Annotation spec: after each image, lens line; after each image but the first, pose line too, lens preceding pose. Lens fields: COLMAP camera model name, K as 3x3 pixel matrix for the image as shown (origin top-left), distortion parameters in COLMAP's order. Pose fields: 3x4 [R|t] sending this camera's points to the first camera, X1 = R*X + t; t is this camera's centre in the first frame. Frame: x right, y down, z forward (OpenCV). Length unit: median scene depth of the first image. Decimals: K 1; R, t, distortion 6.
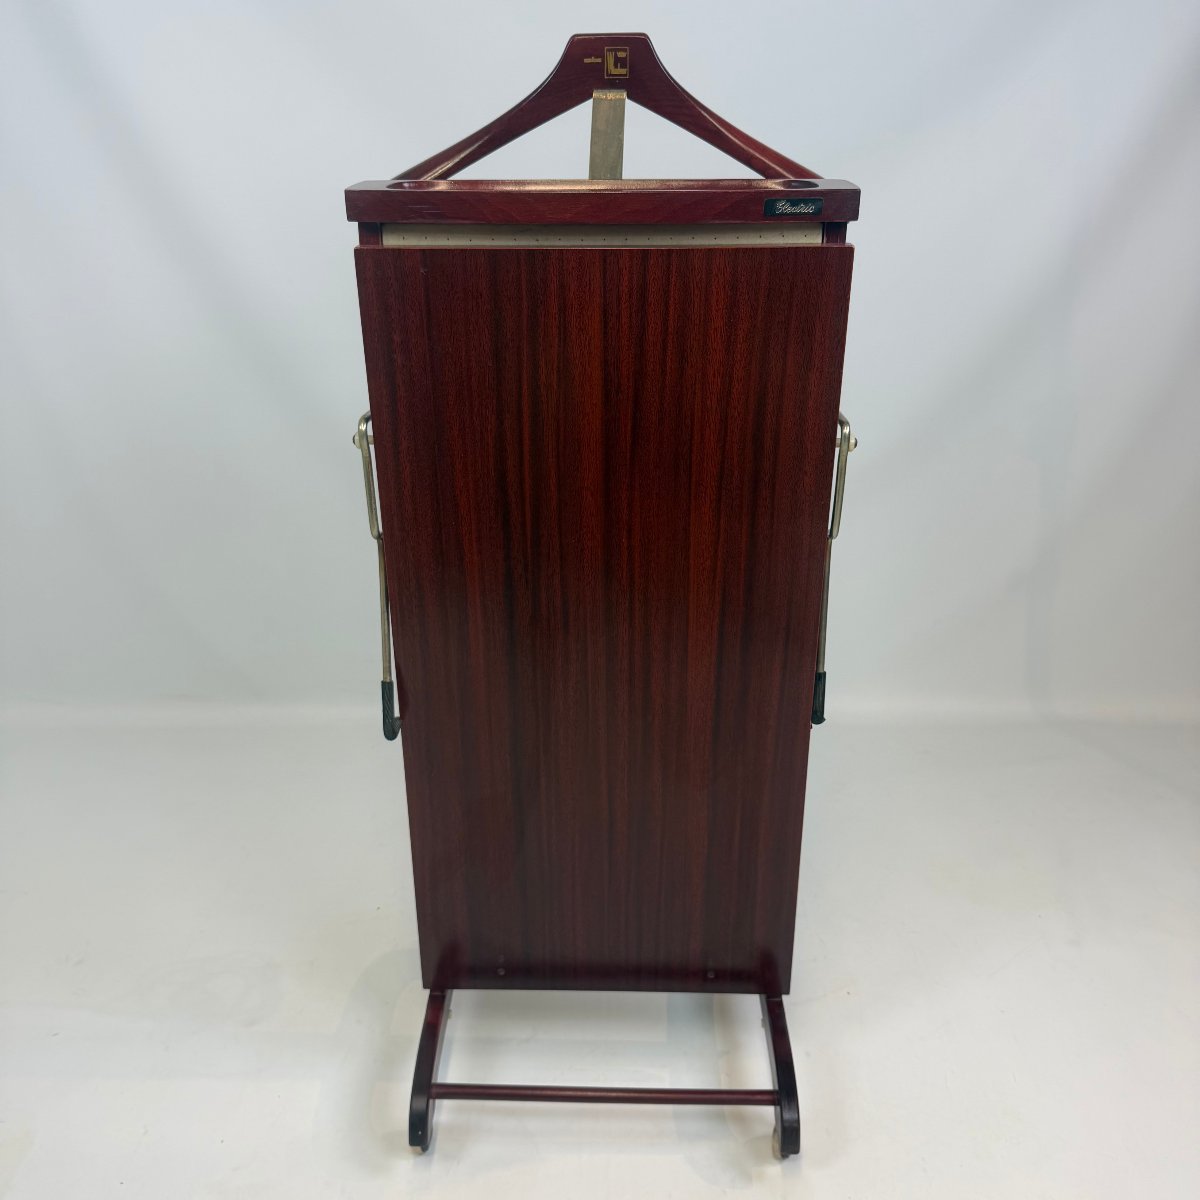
lens RADIAL K [[1215.1, 0, 597.6], [0, 1215.1, 702.0], [0, 0, 1]] dist [0.222923, -0.406681]
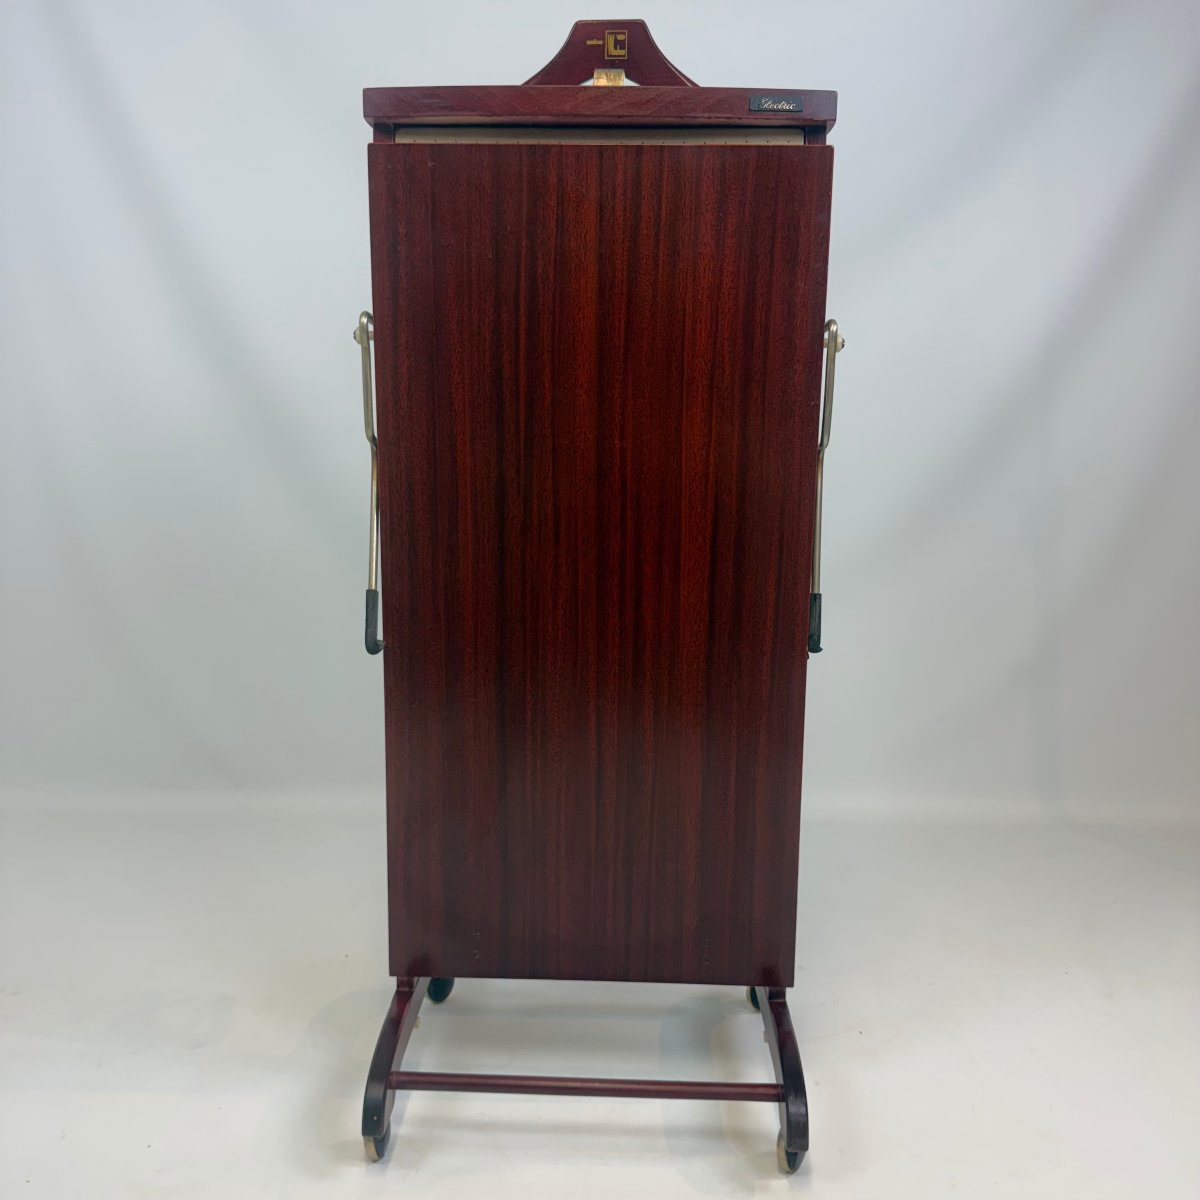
lens RADIAL K [[1215.1, 0, 597.6], [0, 1215.1, 702.0], [0, 0, 1]] dist [0.222923, -0.406681]
pose [[0.999798, 0.019001, -0.006595, 0.017112], [-0.020083, 0.961012, -0.275777, 0.358050], [0.001098, 0.275853, 0.961199, 0.089357]]
